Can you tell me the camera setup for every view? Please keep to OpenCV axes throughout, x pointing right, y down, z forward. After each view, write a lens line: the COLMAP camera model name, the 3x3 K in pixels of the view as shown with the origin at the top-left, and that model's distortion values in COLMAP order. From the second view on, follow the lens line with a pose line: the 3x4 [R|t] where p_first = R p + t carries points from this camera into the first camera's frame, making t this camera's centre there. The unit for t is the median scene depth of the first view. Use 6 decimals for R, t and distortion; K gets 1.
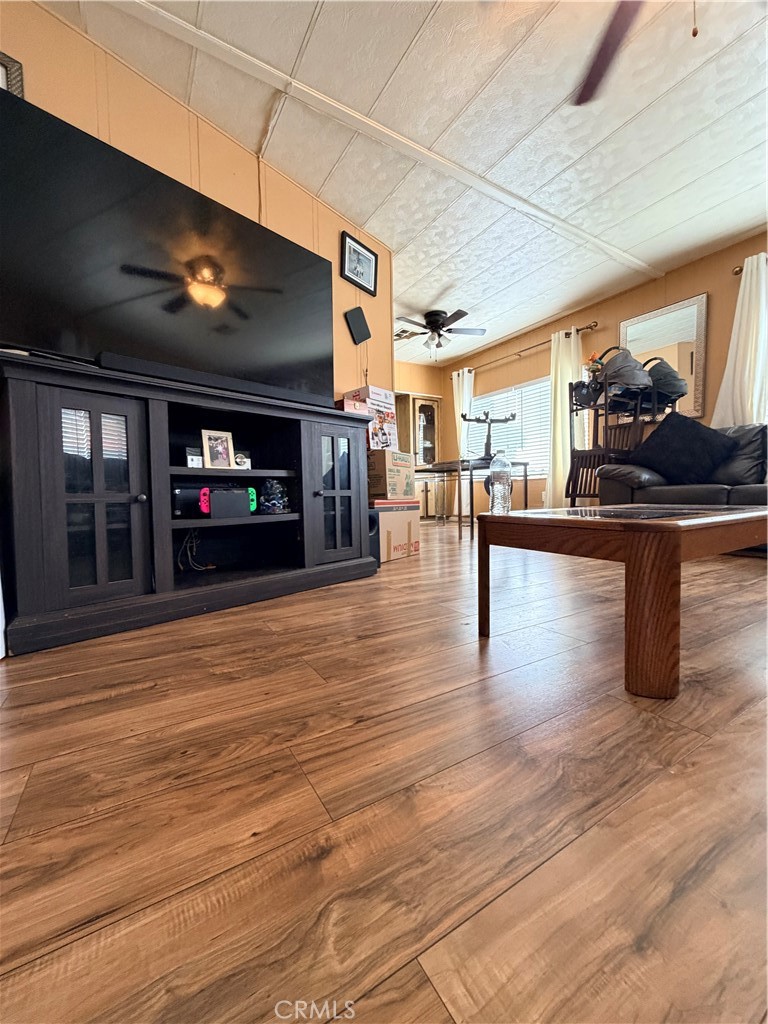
lens RADIAL K [[408.8, 0, 383.4], [0, 408.8, 510.0], [0, 0, 1]] dist [-0.000203, 0.000170]
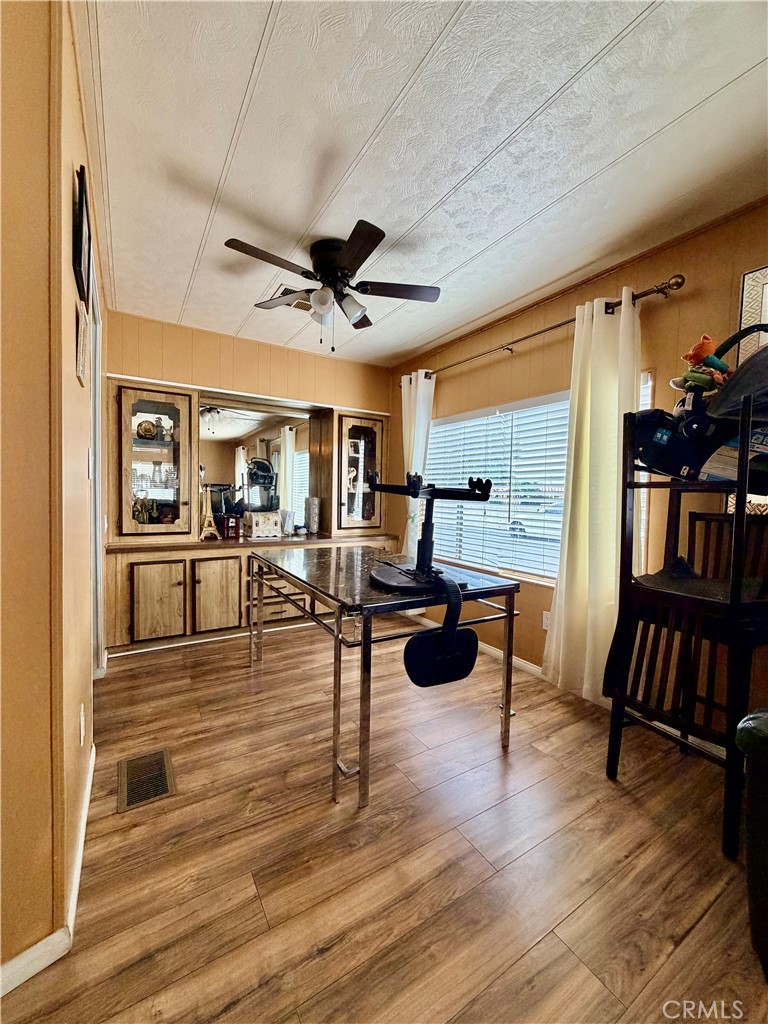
lens RADIAL K [[408.8, 0, 383.4], [0, 408.8, 510.0], [0, 0, 1]] dist [-0.000203, 0.000170]
pose [[0.999000, 0.043039, 0.012121, 0.169671], [-0.042963, 0.999056, -0.006465, -0.159188], [-0.012388, 0.005938, 0.999906, 0.470928]]
